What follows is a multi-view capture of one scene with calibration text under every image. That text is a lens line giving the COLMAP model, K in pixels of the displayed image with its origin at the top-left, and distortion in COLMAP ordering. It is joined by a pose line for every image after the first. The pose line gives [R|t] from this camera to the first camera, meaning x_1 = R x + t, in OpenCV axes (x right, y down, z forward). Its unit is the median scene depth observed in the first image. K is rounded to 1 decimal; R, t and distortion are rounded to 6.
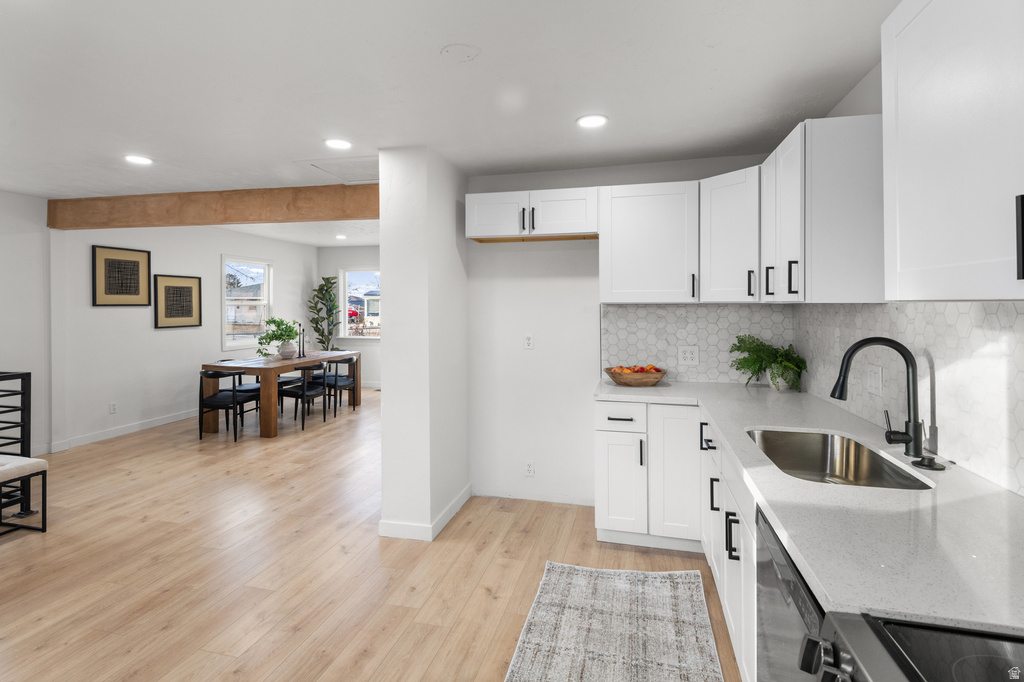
lens RADIAL K [[506.1, 0, 512.3], [0, 506.1, 307.6], [0, 0, 1]] dist [0.022501, -0.021396]
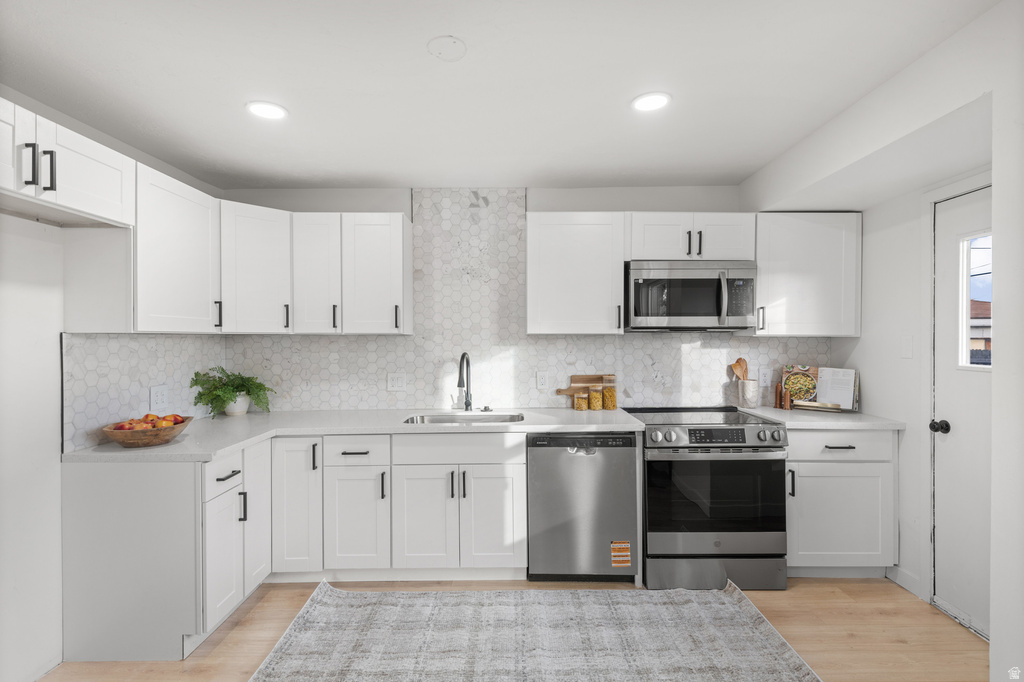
lens RADIAL K [[495.5, 0, 509.6], [0, 495.5, 343.9], [0, 0, 1]] dist [0.032360, -0.020340]
pose [[-0.232690, -0.006892, 0.972526, -0.583229], [0.007449, 0.999933, 0.008869, 0.005596], [-0.972522, 0.009308, -0.232624, 0.655450]]
